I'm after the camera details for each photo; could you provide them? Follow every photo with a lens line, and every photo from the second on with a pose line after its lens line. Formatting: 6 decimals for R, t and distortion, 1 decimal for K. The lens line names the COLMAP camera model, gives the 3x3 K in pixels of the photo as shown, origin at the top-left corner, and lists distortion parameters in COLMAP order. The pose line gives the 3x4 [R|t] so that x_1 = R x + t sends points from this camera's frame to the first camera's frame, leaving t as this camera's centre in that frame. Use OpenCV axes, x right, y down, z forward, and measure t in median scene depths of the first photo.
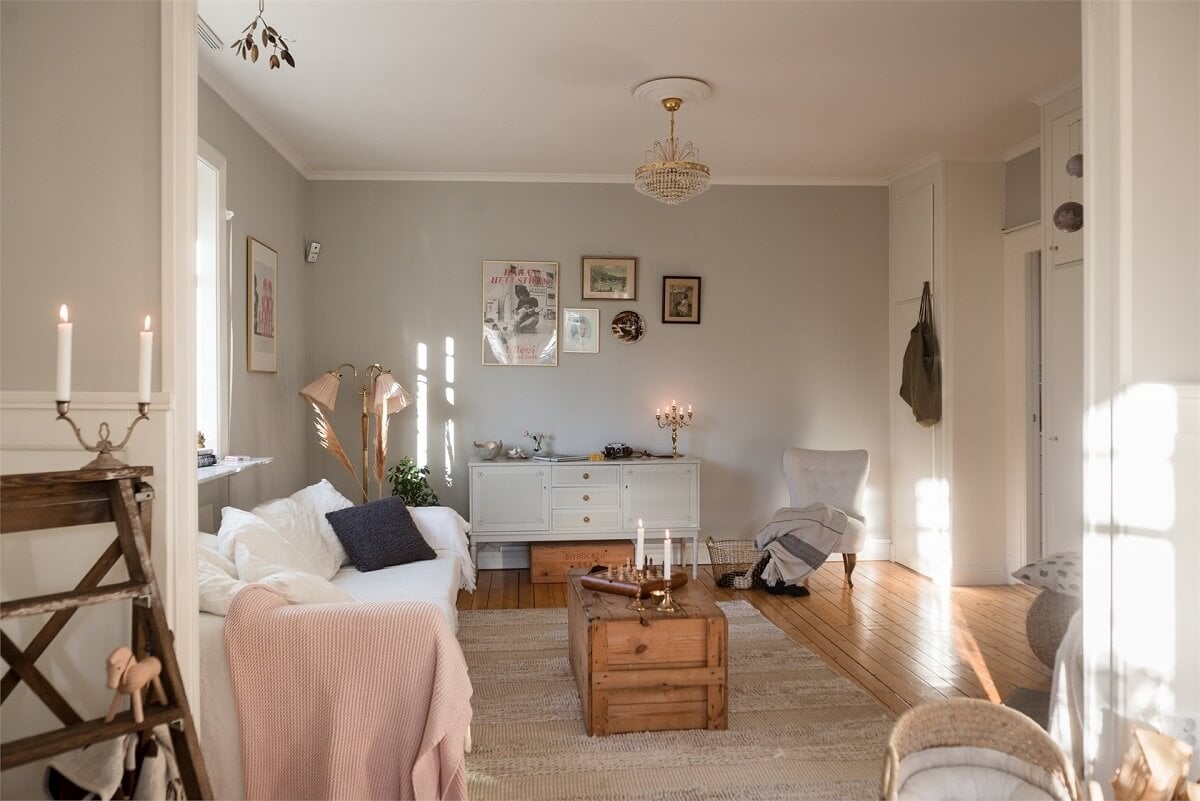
lens RADIAL K [[833.6, 0, 564.5], [0, 833.6, 386.1], [0, 0, 1]] dist [-0.003325, 0.000862]
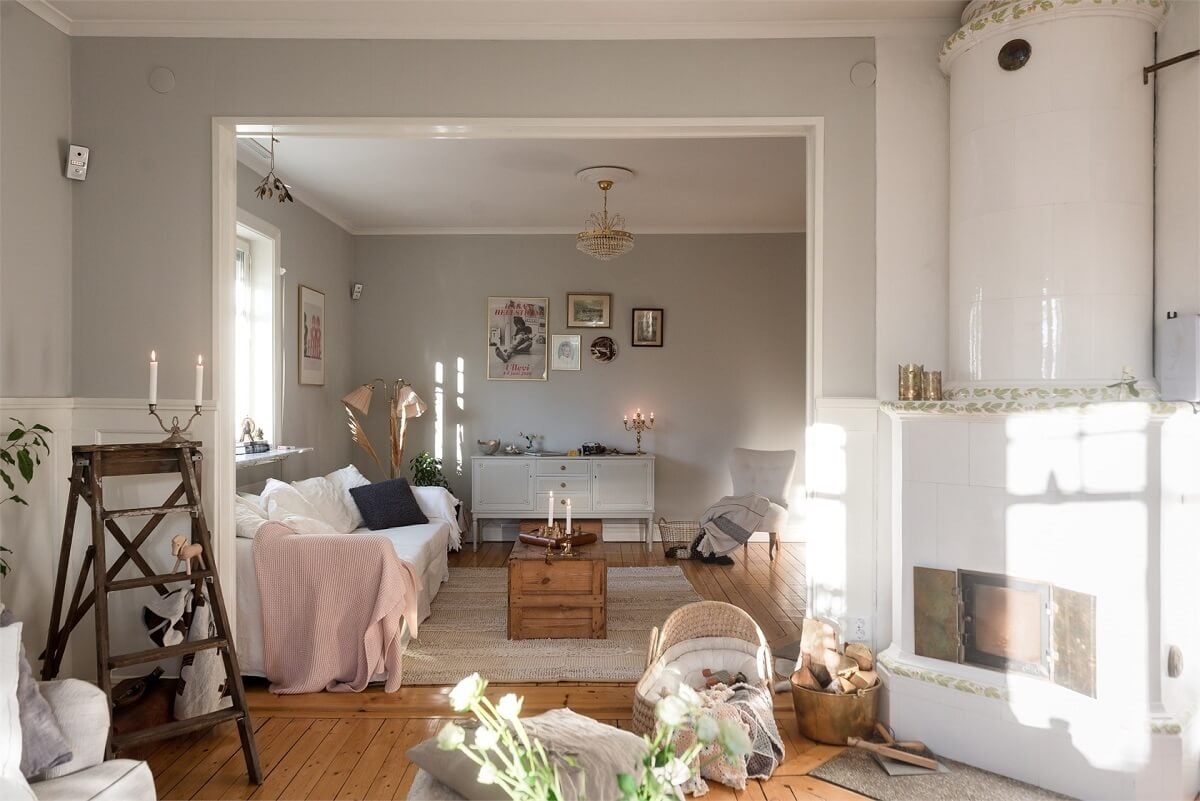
lens RADIAL K [[833.6, 0, 596.0], [0, 833.6, 395.5], [0, 0, 1]] dist [-0.003325, 0.000862]
pose [[0.996340, 0.005871, -0.085282, 0.235252], [-0.005871, 0.999983, 0.000244, -0.003328], [0.085282, 0.000258, 0.996357, -0.332364]]
